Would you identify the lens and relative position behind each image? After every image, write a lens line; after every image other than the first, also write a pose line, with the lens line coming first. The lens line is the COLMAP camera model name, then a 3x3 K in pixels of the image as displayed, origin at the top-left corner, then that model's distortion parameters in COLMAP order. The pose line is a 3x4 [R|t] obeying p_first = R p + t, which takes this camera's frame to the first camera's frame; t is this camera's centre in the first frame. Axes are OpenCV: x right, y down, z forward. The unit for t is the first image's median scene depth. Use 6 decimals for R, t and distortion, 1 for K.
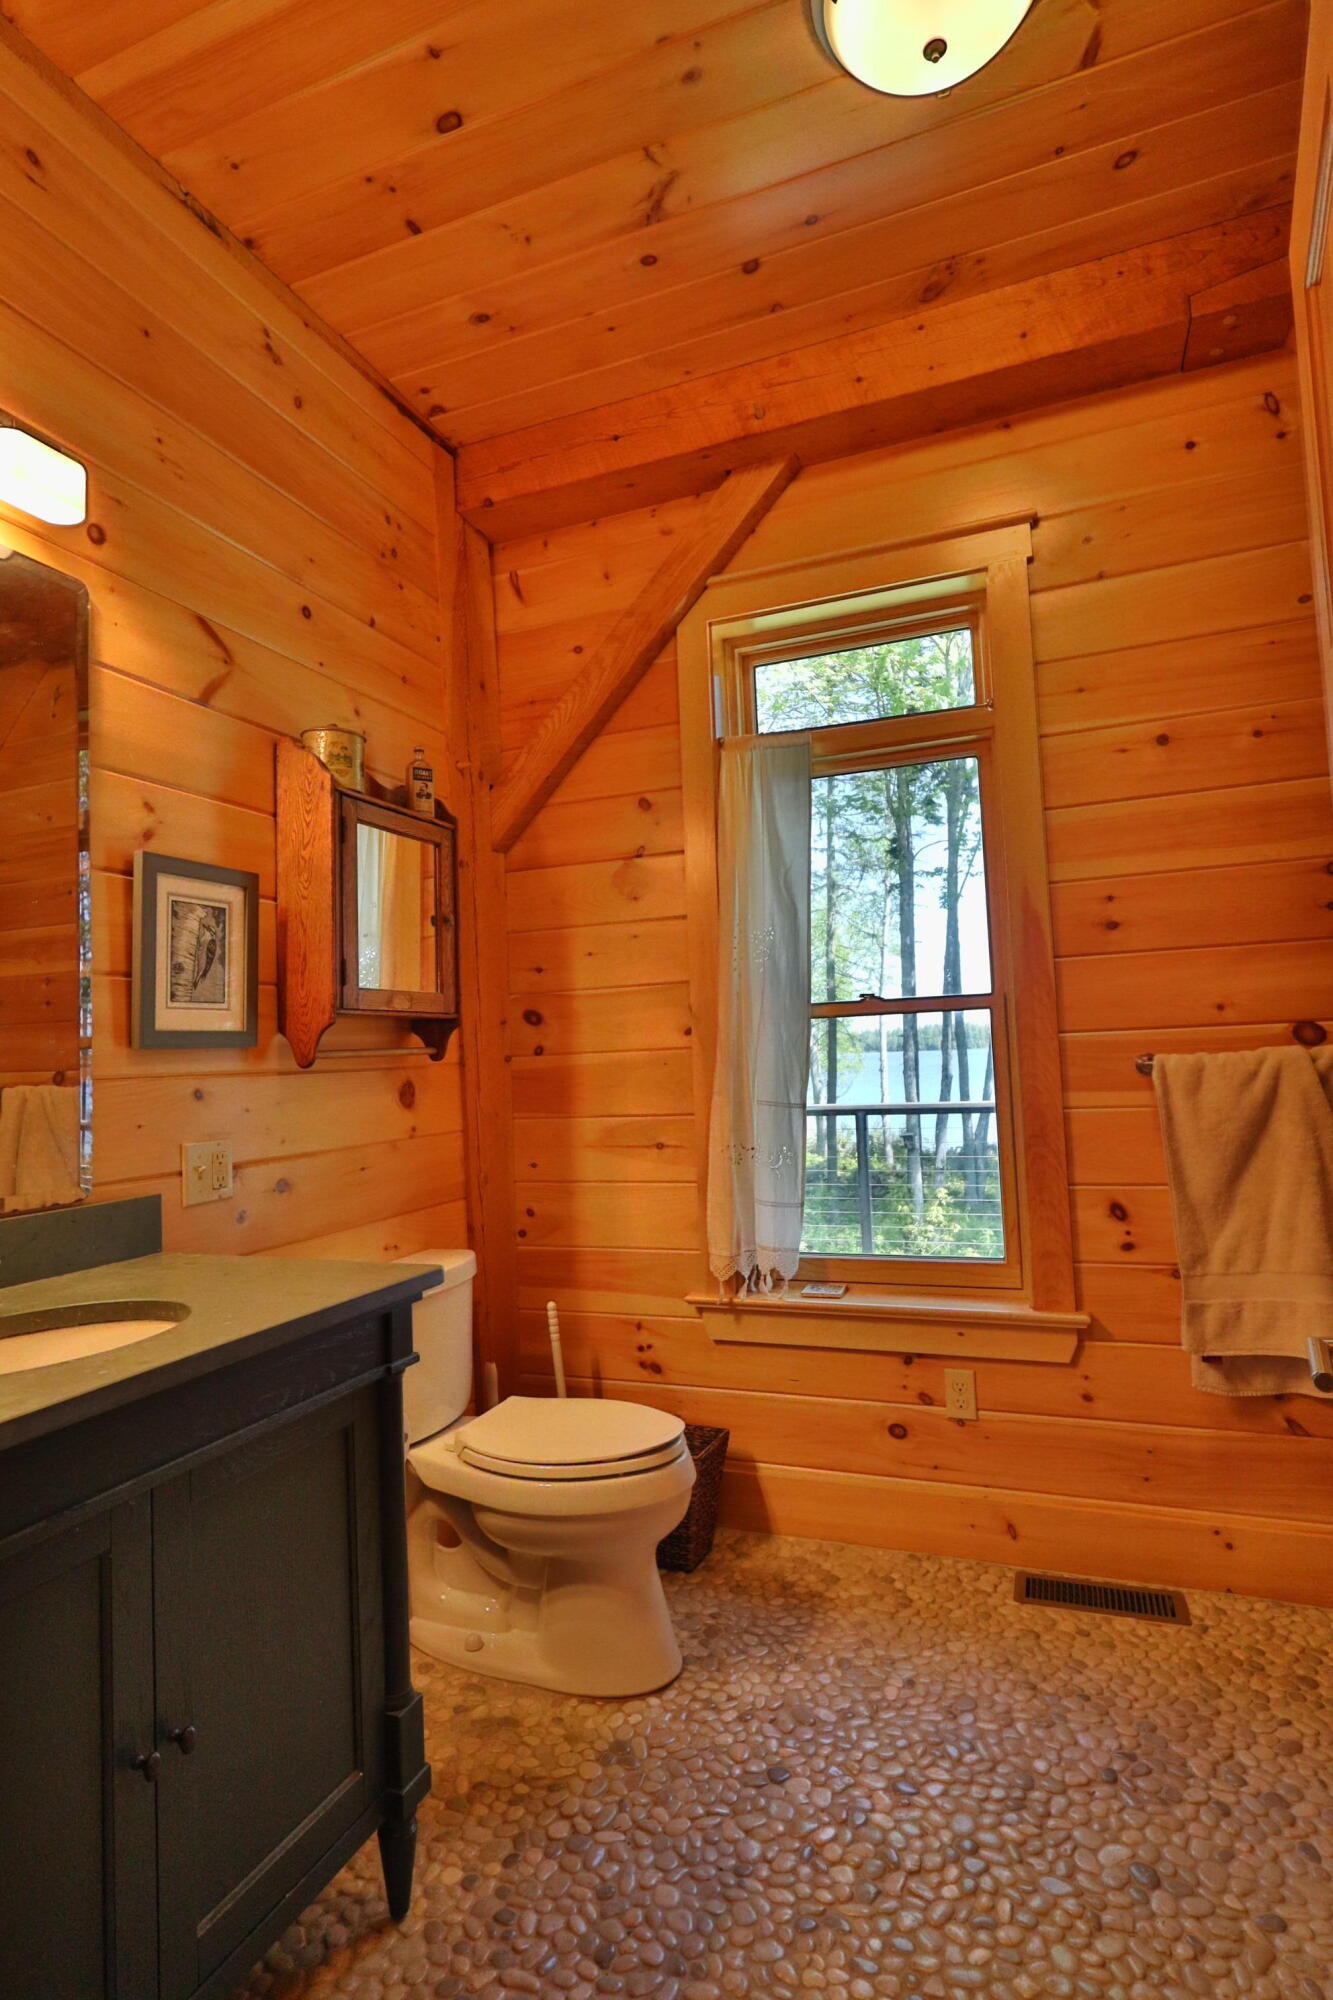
lens RADIAL K [[1042.2, 0, 666.5], [0, 1042.2, 1000.0], [0, 0, 1]] dist [-0.002636, 0.000281]
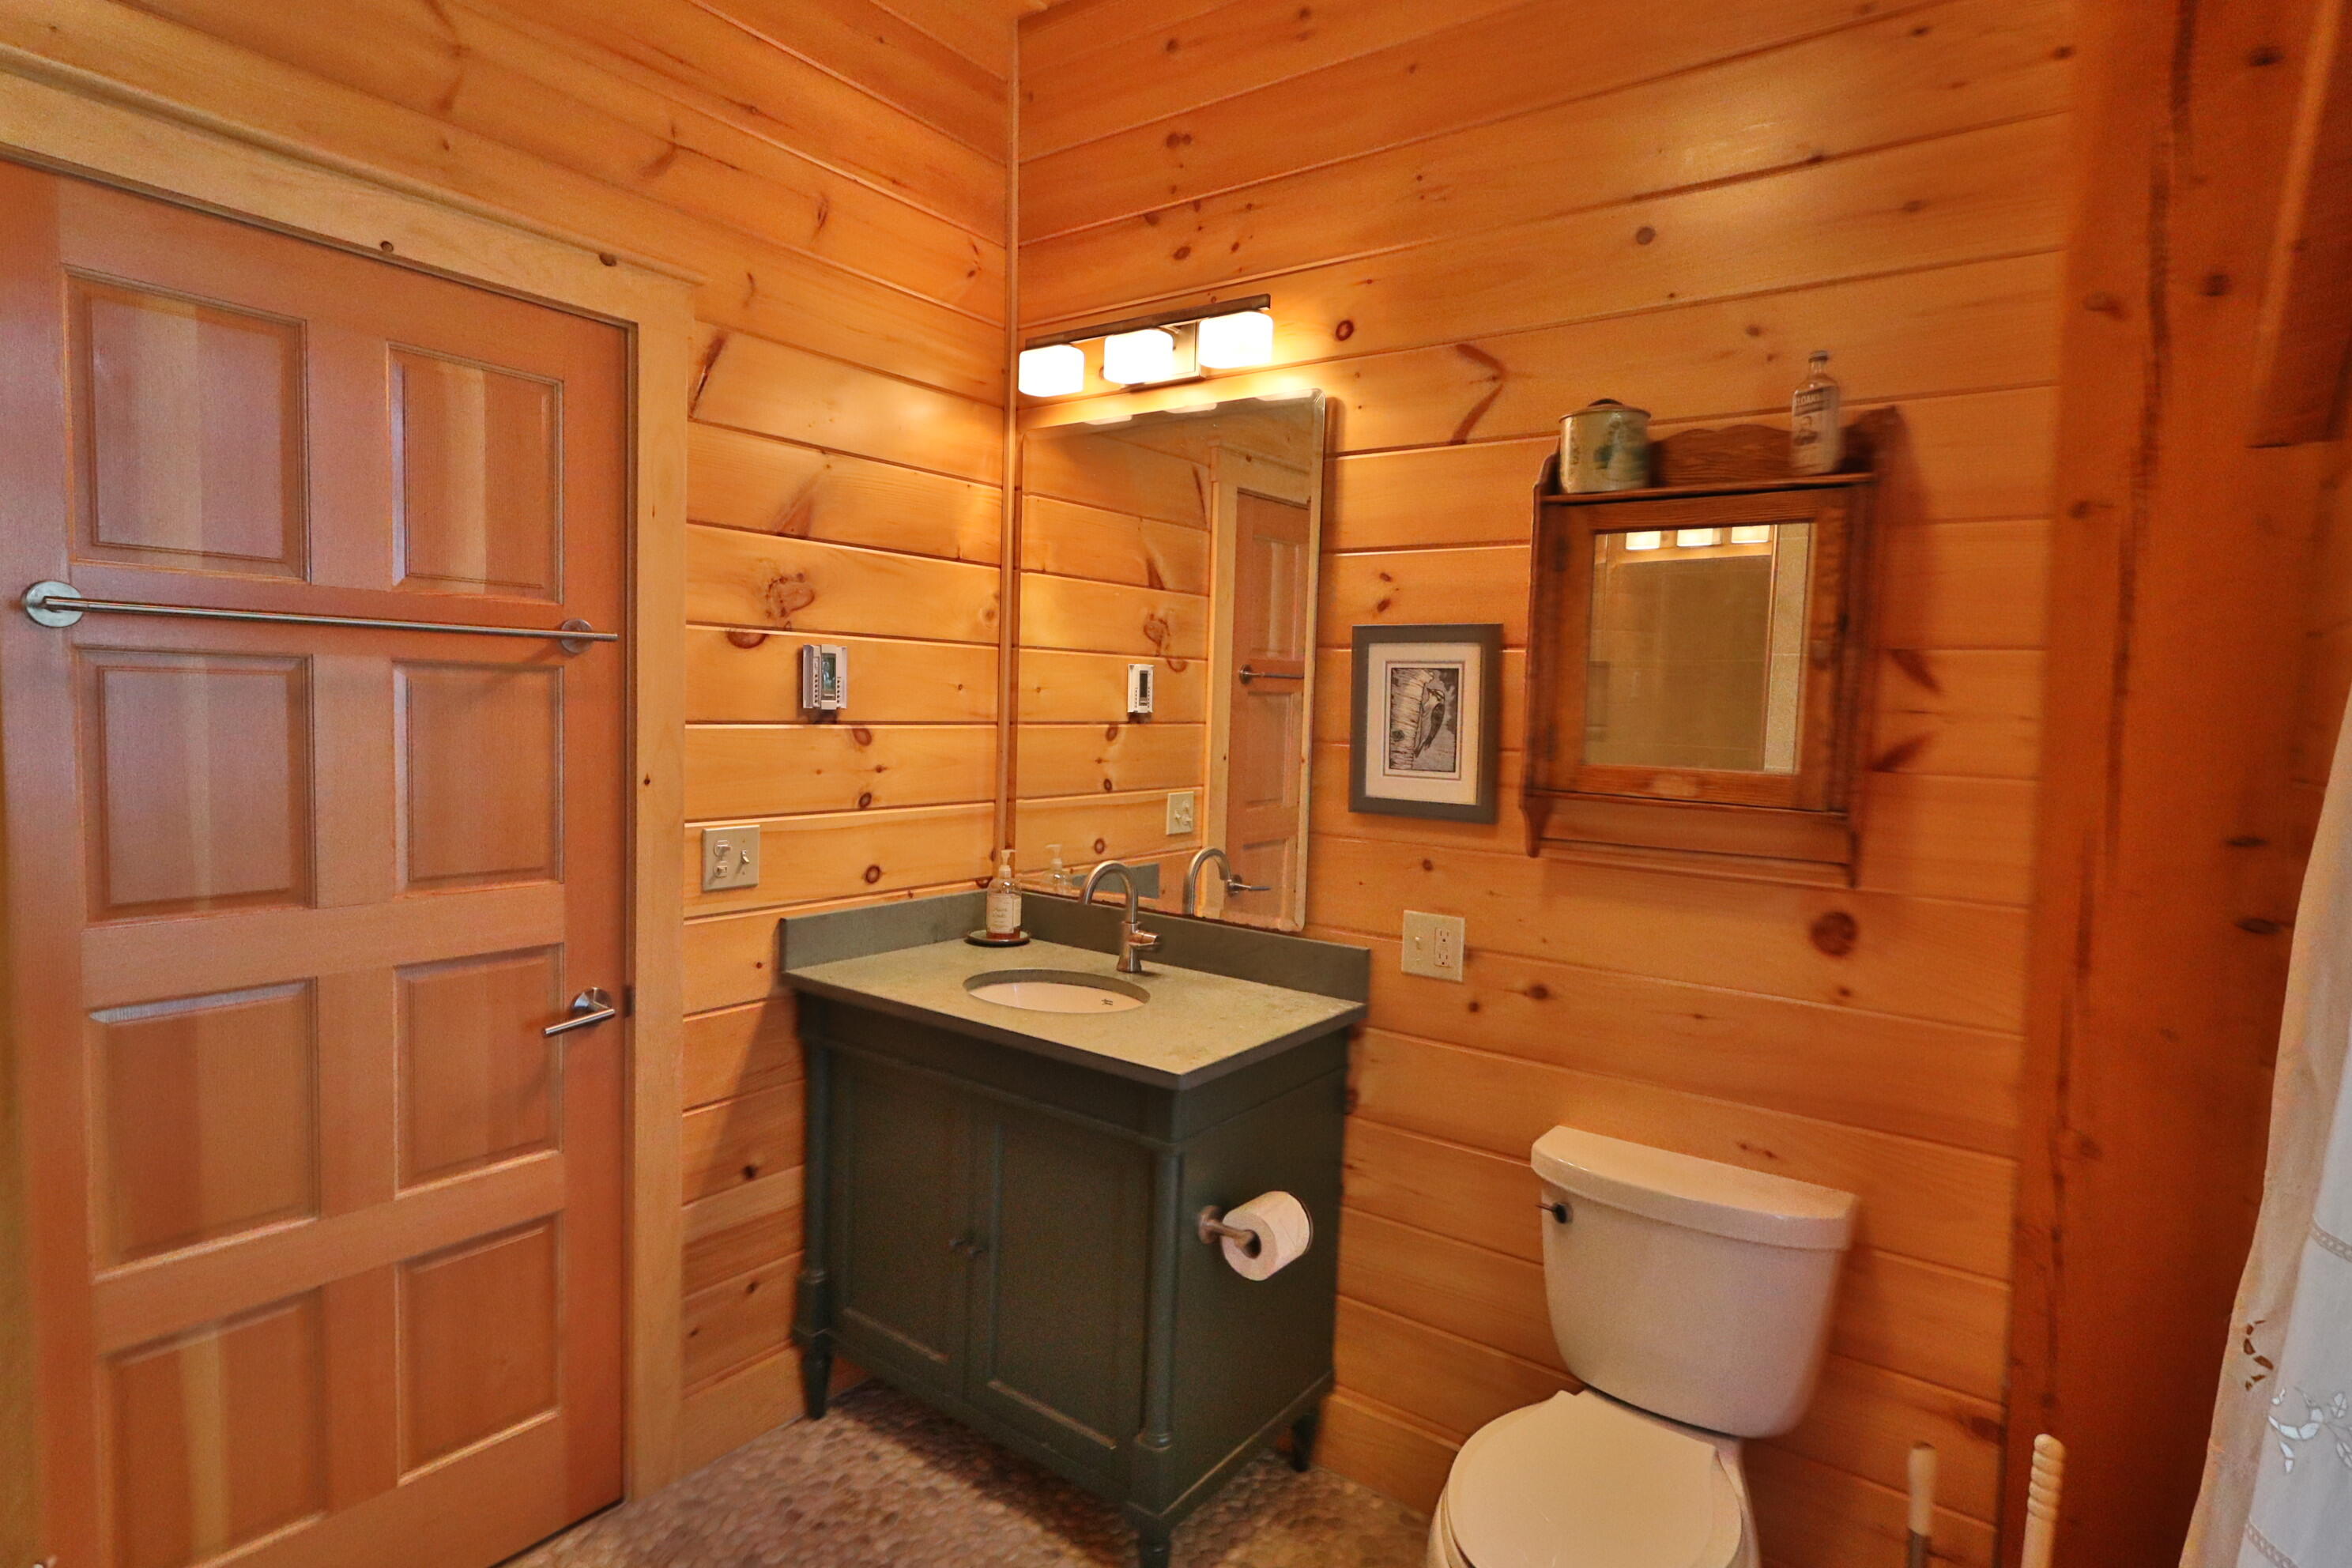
lens RADIAL K [[1225.7, 0, 1176.0], [0, 1225.7, 784.0], [0, 0, 1]] dist [-0.002636, 0.000281]
pose [[-0.264703, 0.104360, -0.958666, 0.694774], [0.032197, 0.994529, 0.099374, -0.104324], [0.963792, -0.004562, -0.266615, 1.069178]]
